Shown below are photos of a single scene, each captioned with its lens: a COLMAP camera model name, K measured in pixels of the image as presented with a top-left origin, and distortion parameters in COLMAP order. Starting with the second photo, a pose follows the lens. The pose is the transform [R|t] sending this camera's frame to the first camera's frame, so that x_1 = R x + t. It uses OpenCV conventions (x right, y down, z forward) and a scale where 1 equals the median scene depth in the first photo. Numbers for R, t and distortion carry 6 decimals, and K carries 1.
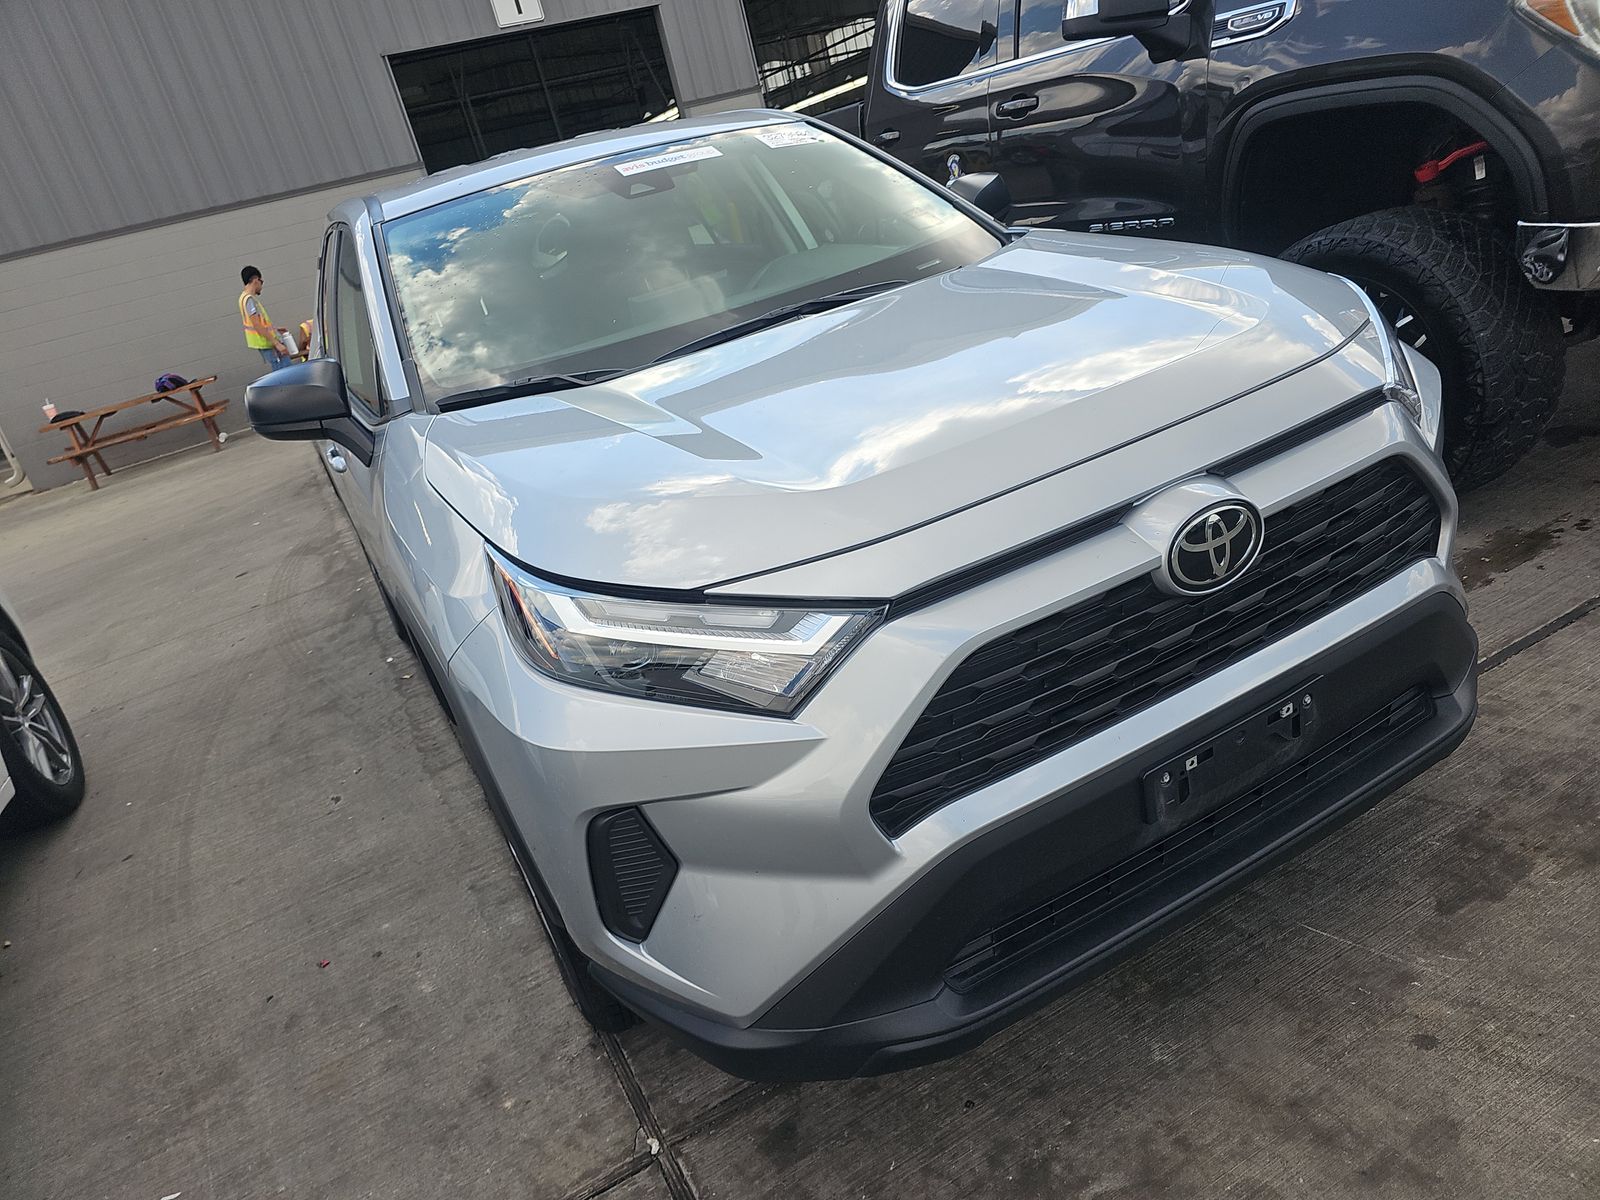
lens RADIAL K [[1028.1, 0, 784.3], [0, 1028.1, 605.2], [0, 0, 1]] dist [0.017079, -0.018790]
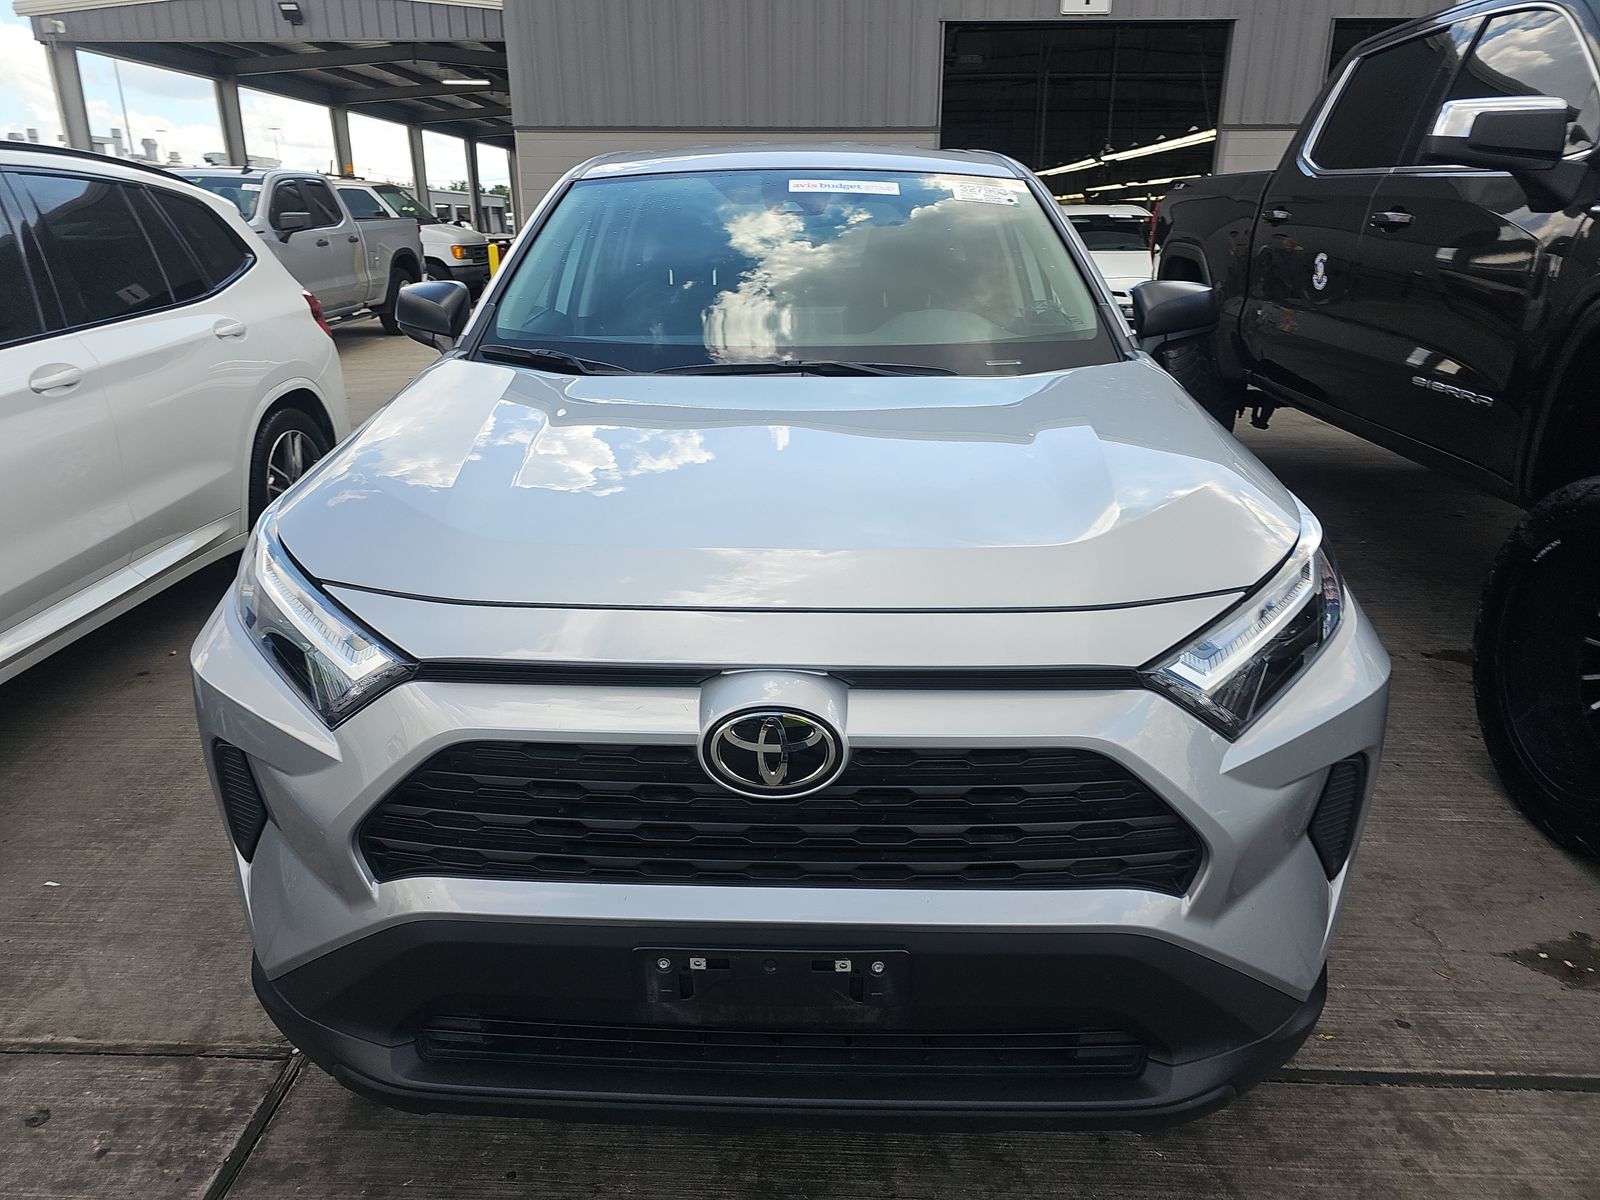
lens RADIAL K [[1028.1, 0, 791.8], [0, 1028.1, 592.8], [0, 0, 1]] dist [0.017079, -0.018790]
pose [[0.861350, 0.373622, -0.344213, 0.638151], [-0.371907, 0.925336, 0.073745, -0.237127], [0.346065, 0.064495, 0.935991, 0.161967]]
